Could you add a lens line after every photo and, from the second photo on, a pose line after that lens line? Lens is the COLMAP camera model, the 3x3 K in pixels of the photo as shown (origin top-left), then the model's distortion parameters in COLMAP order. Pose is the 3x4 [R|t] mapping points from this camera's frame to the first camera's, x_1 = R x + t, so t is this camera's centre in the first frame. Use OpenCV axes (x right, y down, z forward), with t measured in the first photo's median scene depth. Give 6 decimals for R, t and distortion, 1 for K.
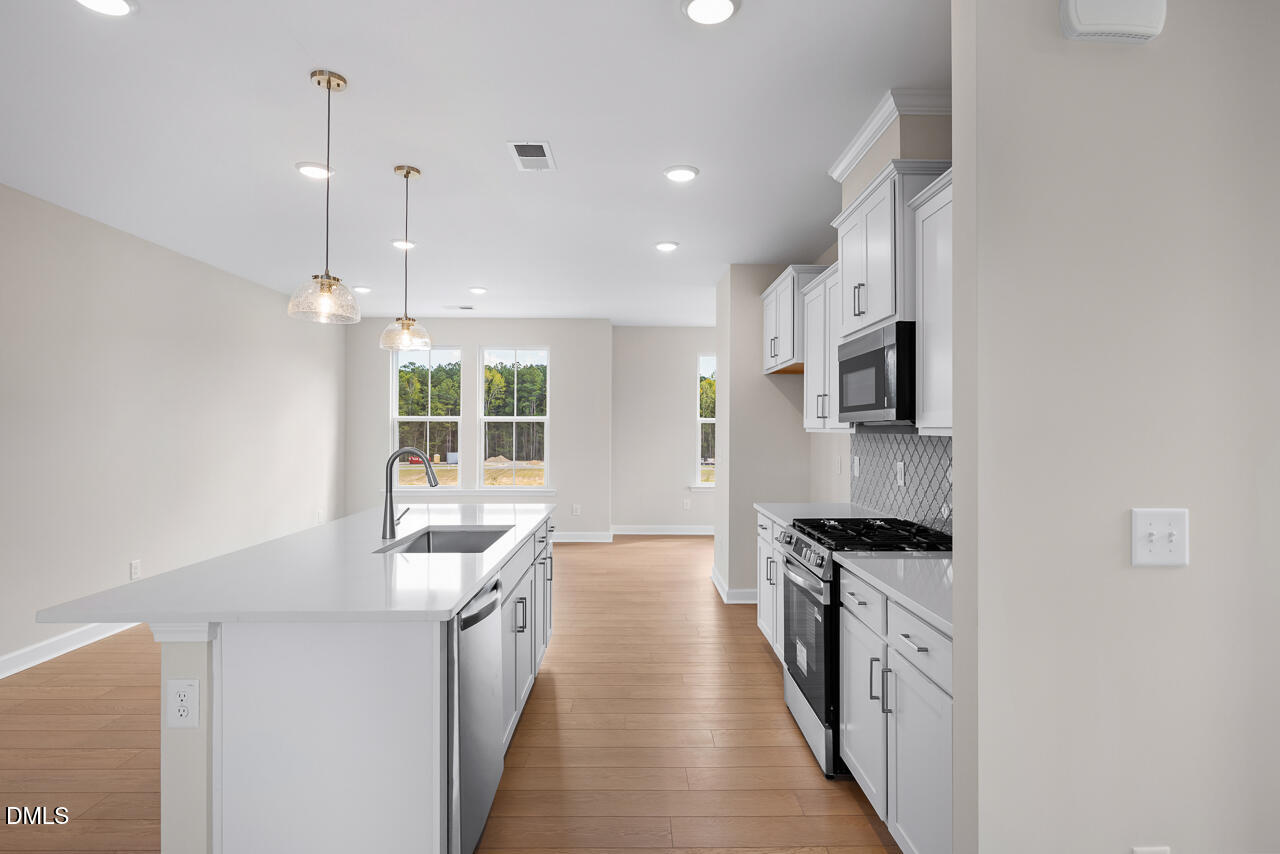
lens RADIAL K [[670.1, 0, 639.5], [0, 670.1, 413.8], [0, 0, 1]] dist [-0.002161, -0.000245]
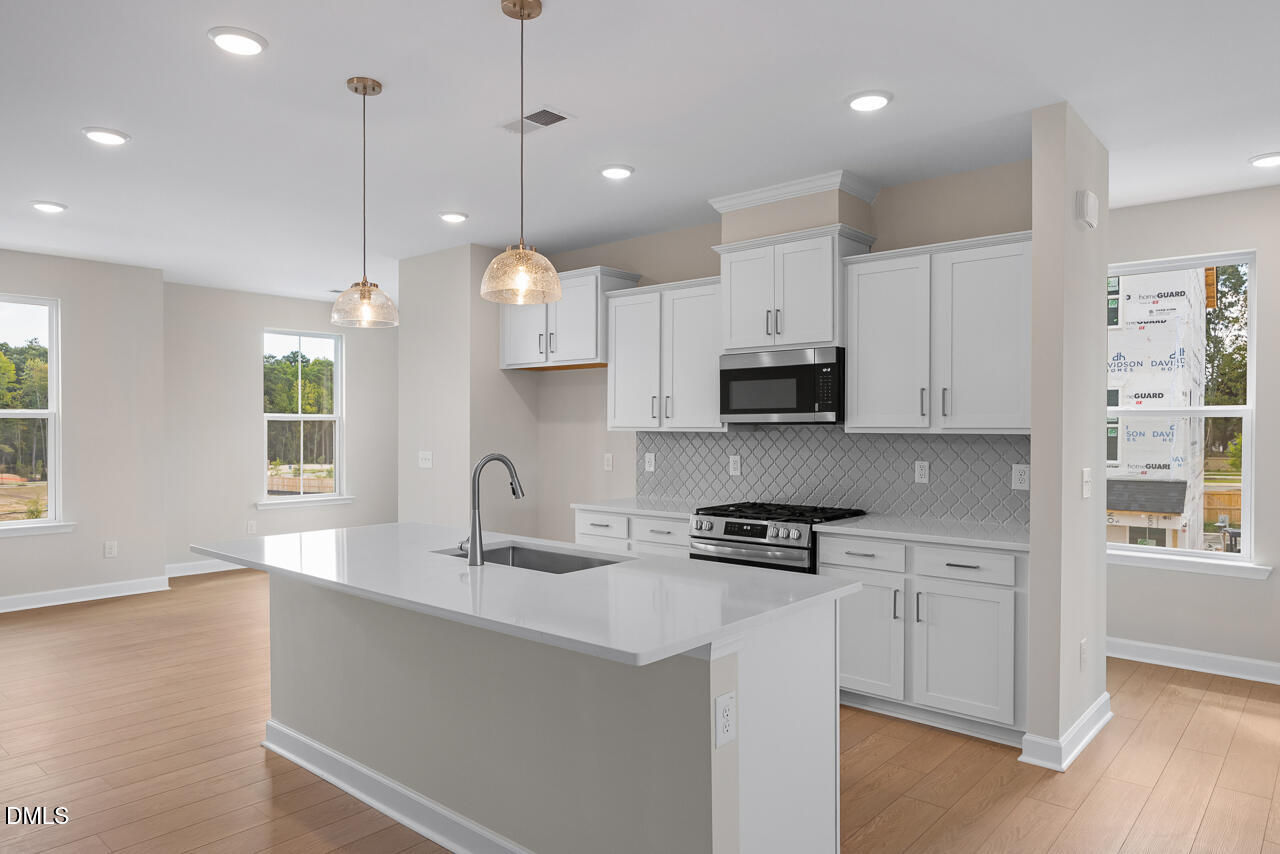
lens RADIAL K [[805.5, 0, 640.0], [0, 805.5, 427.0], [0, 0, 1]] dist [0.004365, 0.001542]
pose [[0.678627, -0.003366, 0.734475, -0.791606], [-0.013958, 0.999750, 0.017478, -0.001442], [-0.734350, -0.022113, 0.678411, 0.155573]]
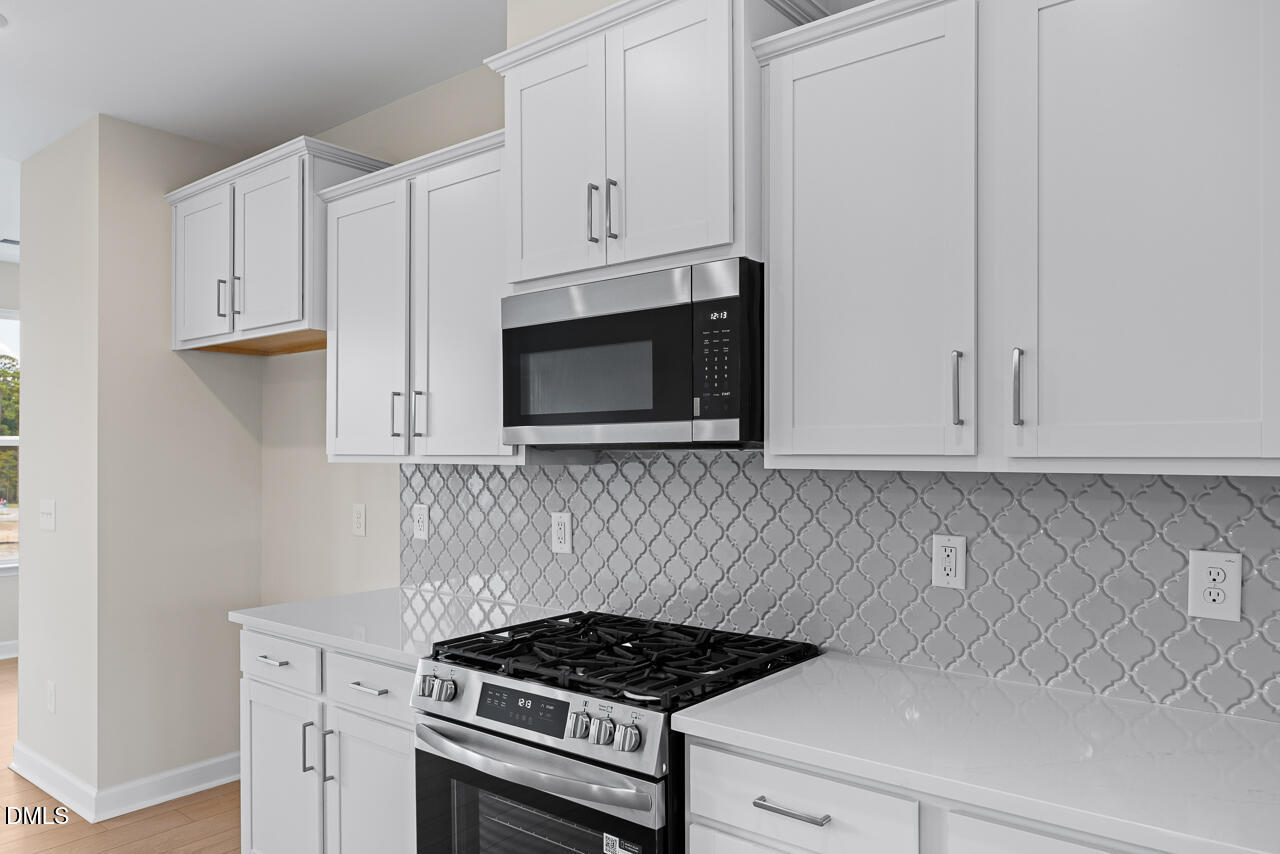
lens RADIAL K [[881.0, 0, 638.7], [0, 881.0, 445.8], [0, 0, 1]] dist [0.021673, -0.000032]
pose [[0.647464, 0.000399, 0.762096, -0.156514], [-0.011804, 0.999885, 0.009506, 0.005660], [-0.762004, -0.015151, 0.647395, 0.458247]]
